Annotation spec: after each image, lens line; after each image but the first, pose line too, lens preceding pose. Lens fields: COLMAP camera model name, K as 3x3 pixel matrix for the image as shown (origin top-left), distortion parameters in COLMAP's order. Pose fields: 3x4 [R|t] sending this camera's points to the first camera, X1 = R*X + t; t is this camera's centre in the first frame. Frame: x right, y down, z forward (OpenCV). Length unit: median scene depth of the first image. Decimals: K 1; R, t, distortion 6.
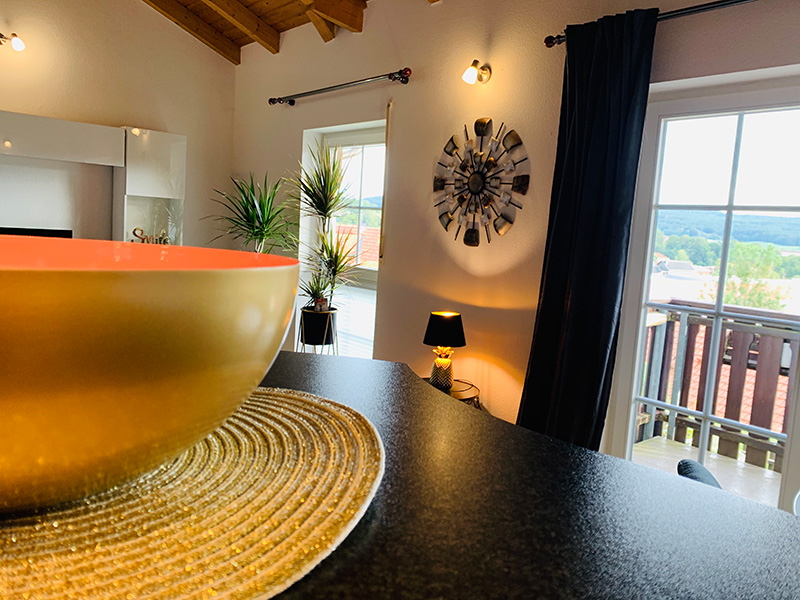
lens RADIAL K [[609.4, 0, 394.5], [0, 609.4, 297.1], [0, 0, 1]] dist [0.016102, -0.017958]
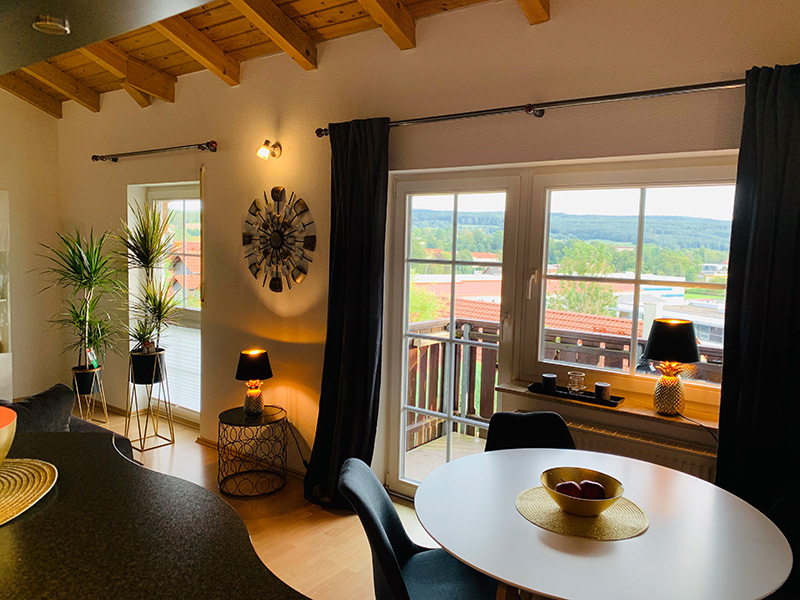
lens RADIAL K [[609.4, 0, 402.1], [0, 609.4, 297.8], [0, 0, 1]] dist [0.016102, -0.017958]
pose [[0.975271, -0.054936, 0.214078, 0.106286], [0.056774, 0.998384, -0.002443, -0.053209], [-0.213598, 0.014537, 0.976814, -0.208343]]
